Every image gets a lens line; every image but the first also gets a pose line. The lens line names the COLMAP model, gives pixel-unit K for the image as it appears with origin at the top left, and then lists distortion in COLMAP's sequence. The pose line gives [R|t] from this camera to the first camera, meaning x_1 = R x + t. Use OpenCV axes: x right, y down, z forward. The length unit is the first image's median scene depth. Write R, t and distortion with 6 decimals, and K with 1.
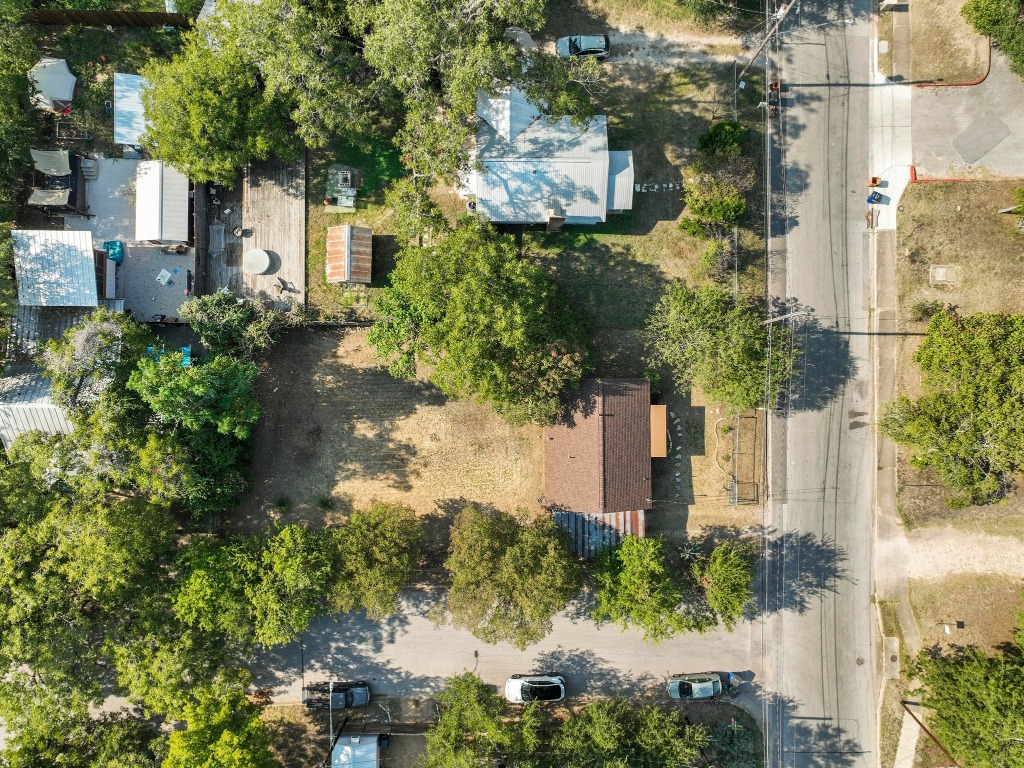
lens RADIAL K [[733.9, 0, 512.7], [0, 733.9, 386.9], [0, 0, 1]] dist [0.000925, 0.015567]
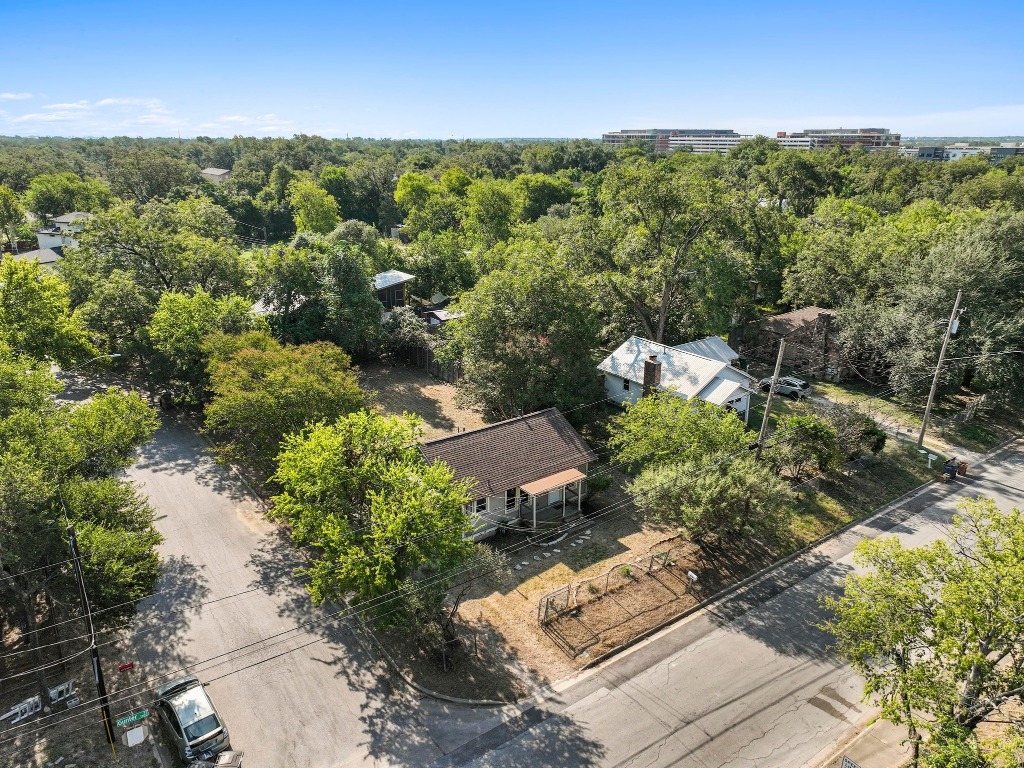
lens RADIAL K [[733.9, 0, 518.8], [0, 733.9, 381.9], [0, 0, 1]] dist [0.000925, 0.015567]
pose [[0.603352, 0.226828, -0.764536, 0.681264], [-0.796908, 0.207629, -0.567299, 0.459143], [0.030061, 0.951546, 0.306034, 0.646029]]
